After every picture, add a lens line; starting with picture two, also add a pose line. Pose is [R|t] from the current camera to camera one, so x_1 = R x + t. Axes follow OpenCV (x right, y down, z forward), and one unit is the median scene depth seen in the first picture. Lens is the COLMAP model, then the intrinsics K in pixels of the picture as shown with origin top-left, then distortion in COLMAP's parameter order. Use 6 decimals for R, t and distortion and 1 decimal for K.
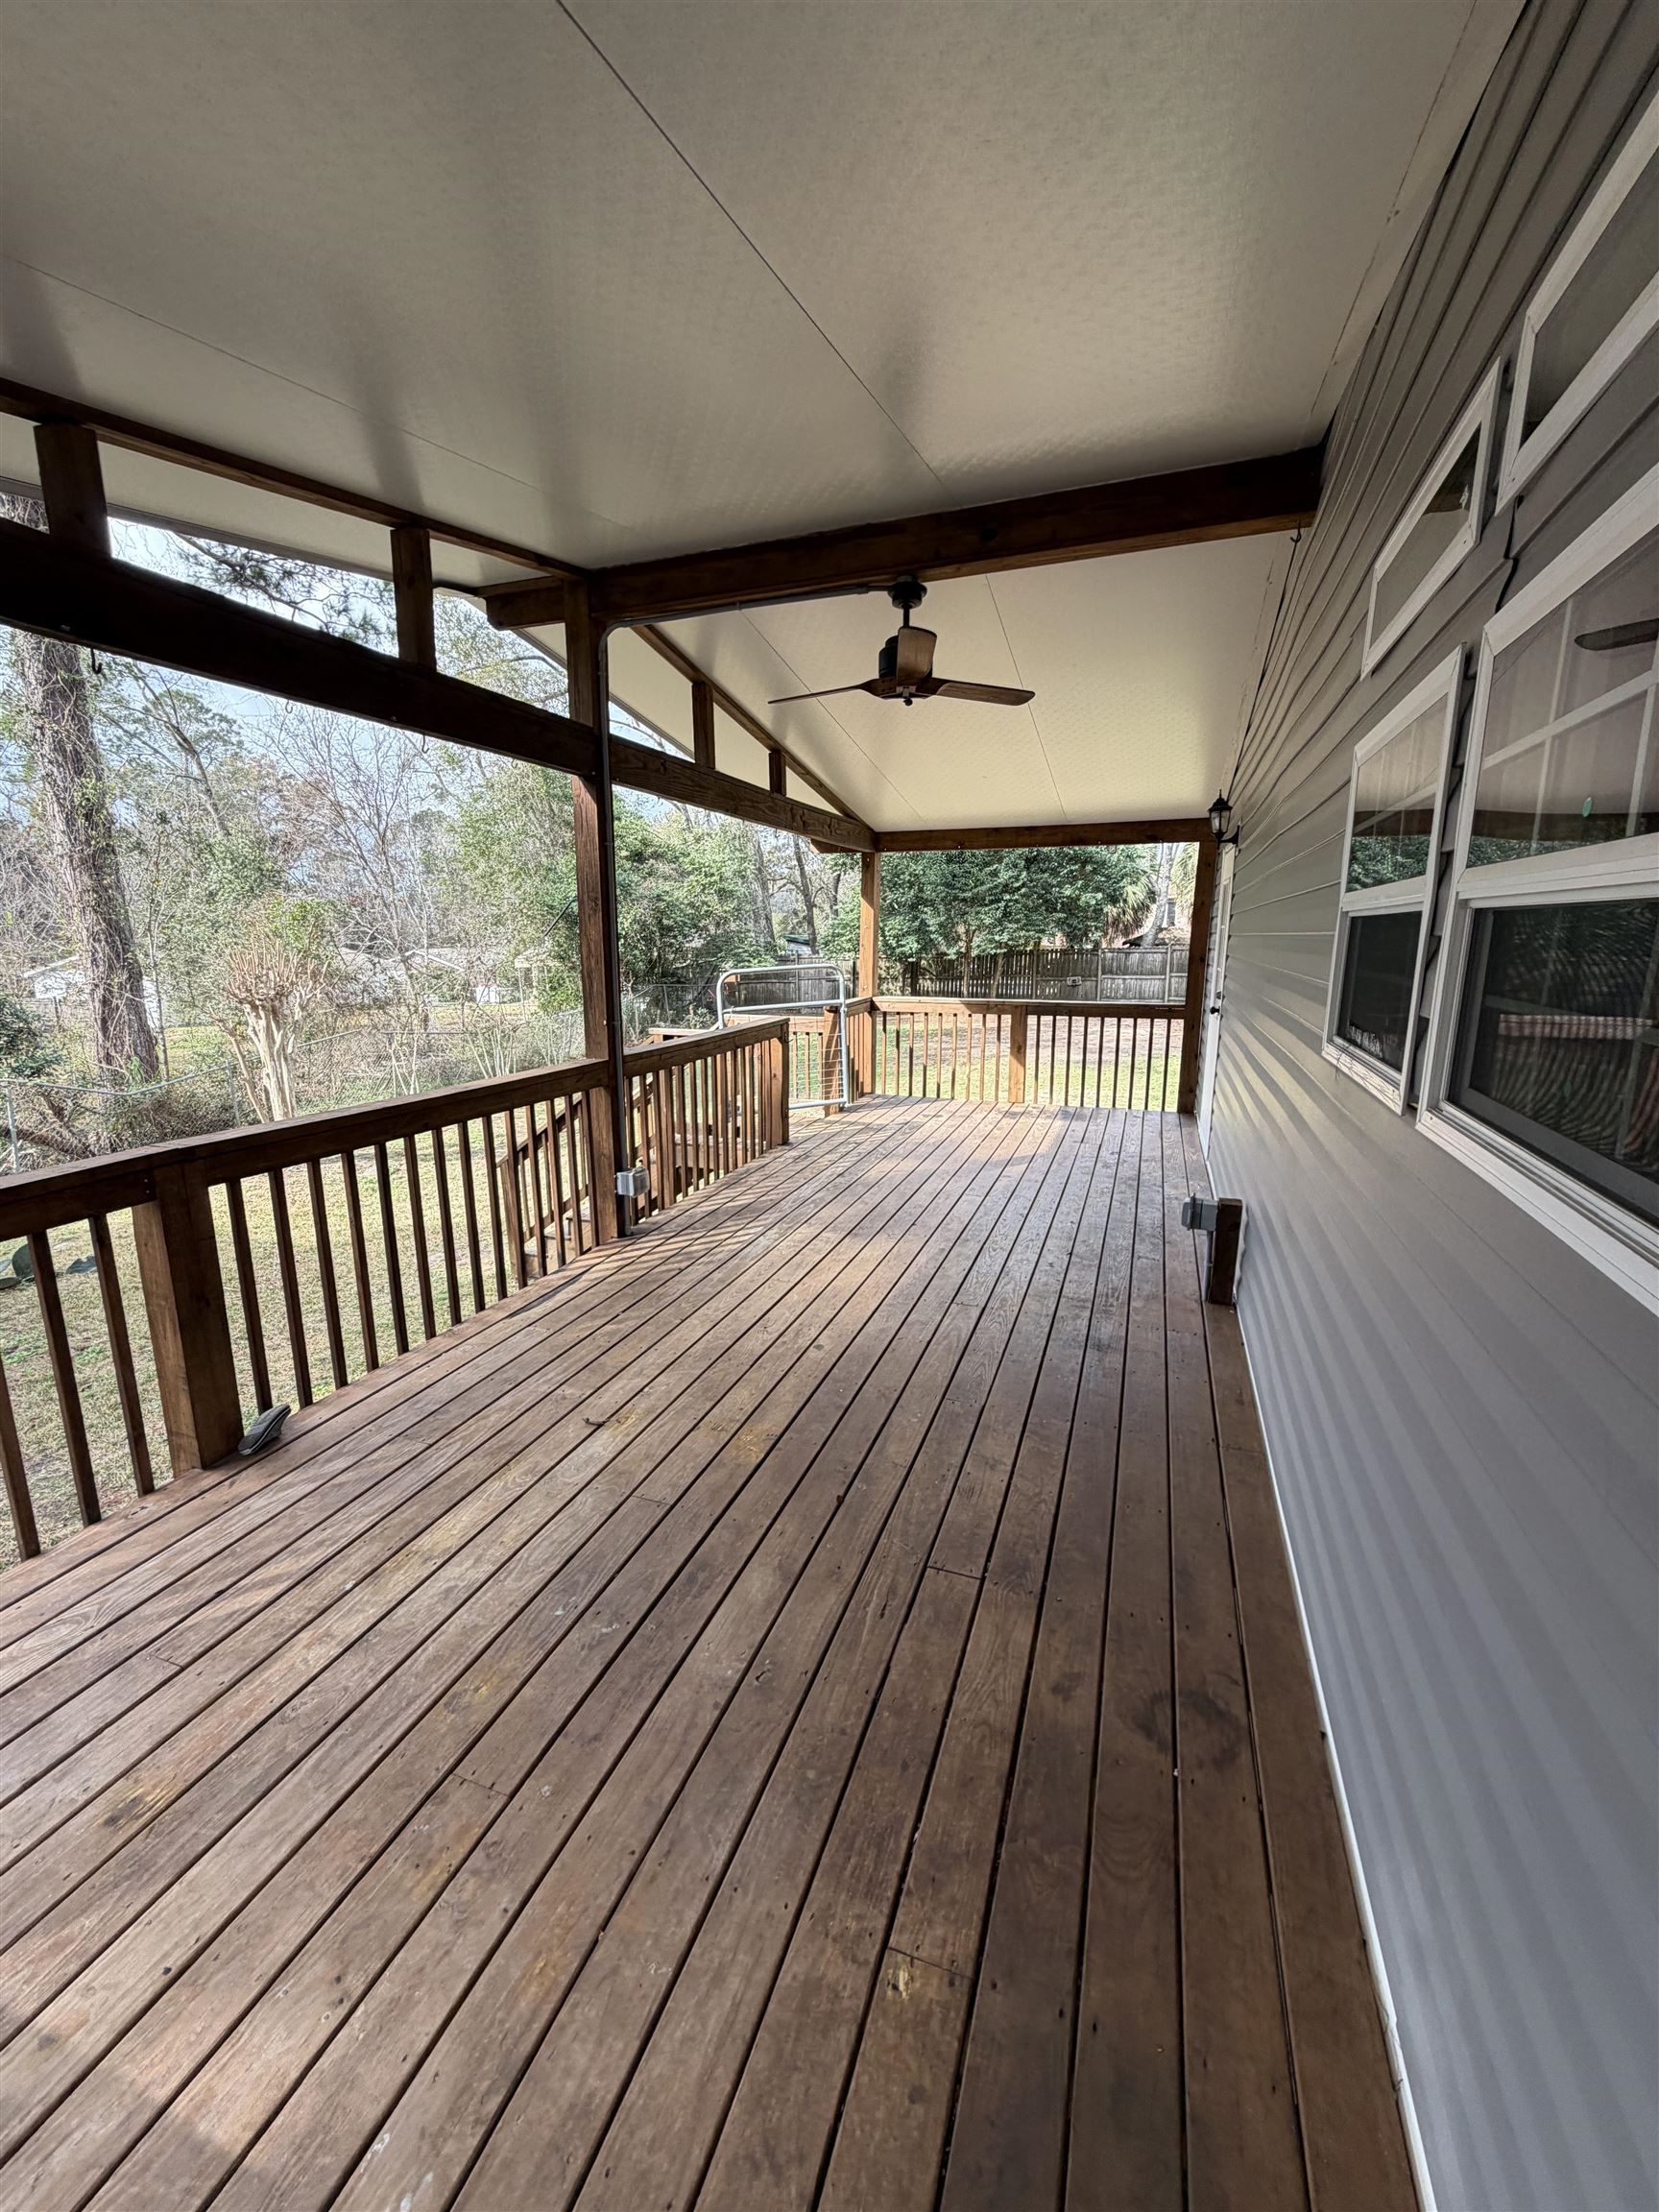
lens RADIAL K [[873.4, 0, 833.5], [0, 873.4, 1114.1], [0, 0, 1]] dist [0.001368, -0.000213]
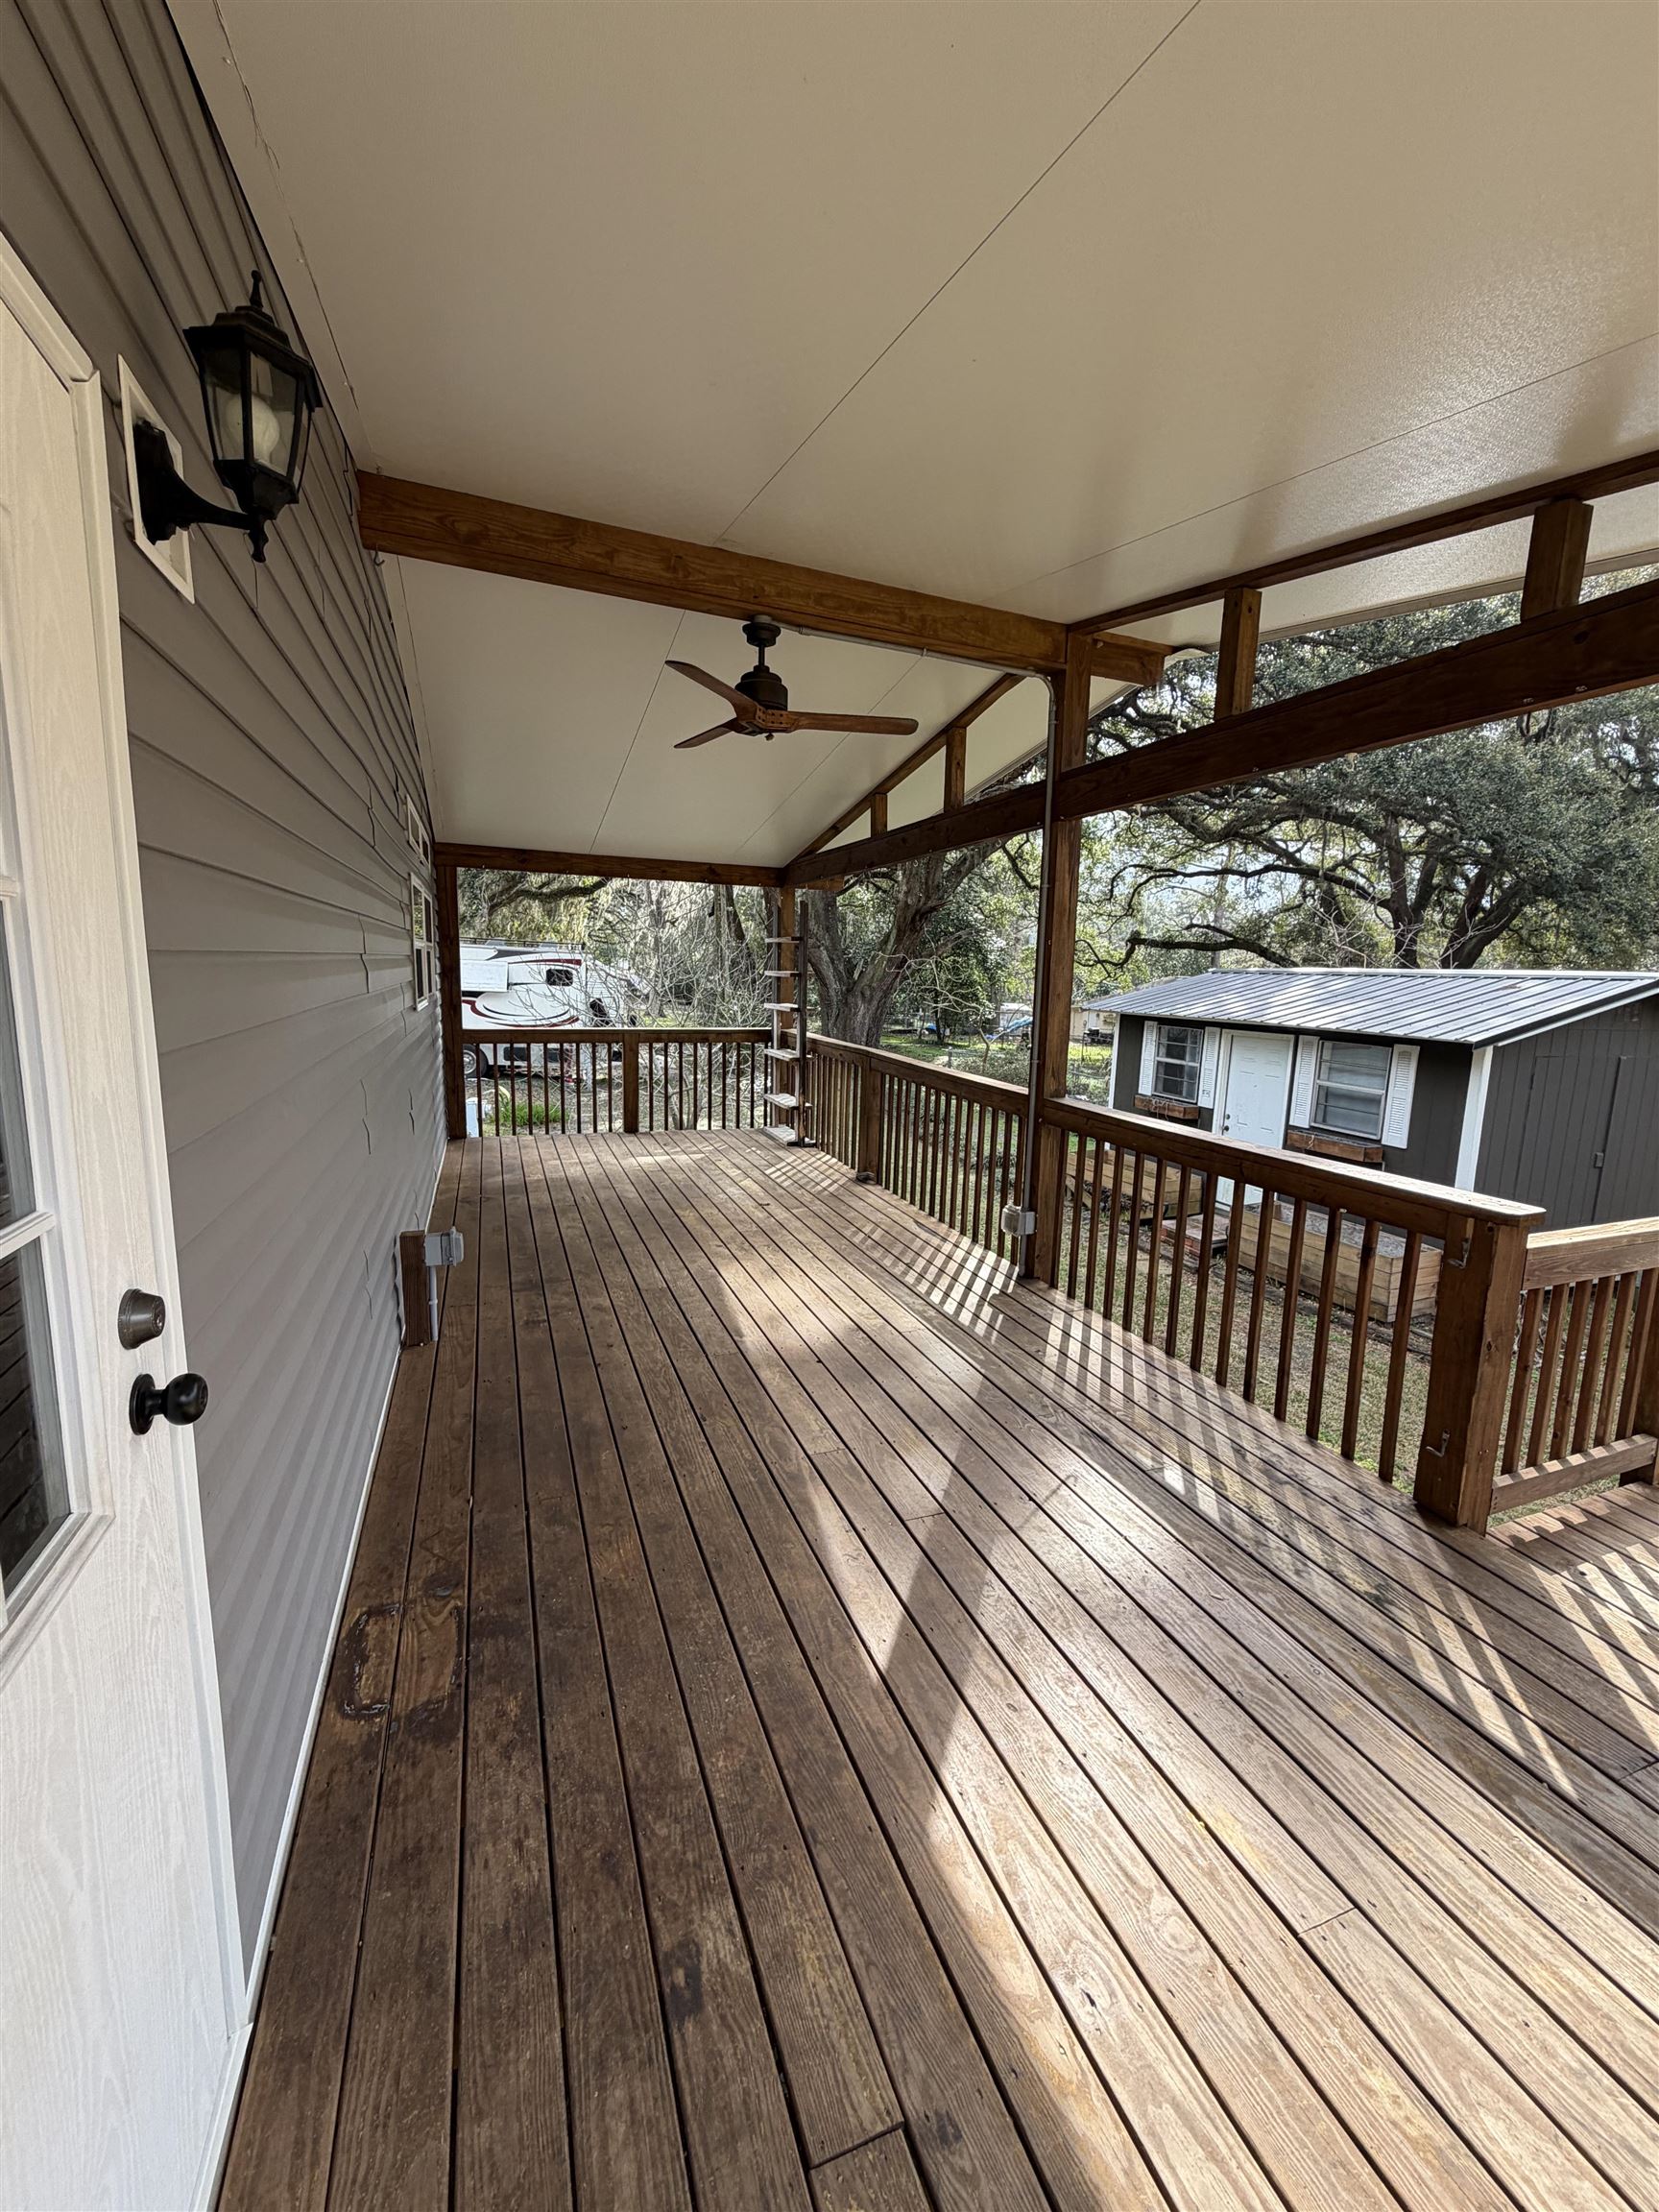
lens RADIAL K [[873.4, 0, 835.8], [0, 873.4, 1095.6], [0, 0, 1]] dist [0.001368, -0.000213]
pose [[-0.747597, 0.075920, -0.659799, 0.645519], [-0.161631, 0.942779, 0.291621, -0.354702], [0.644185, 0.324660, -0.692548, 1.690203]]
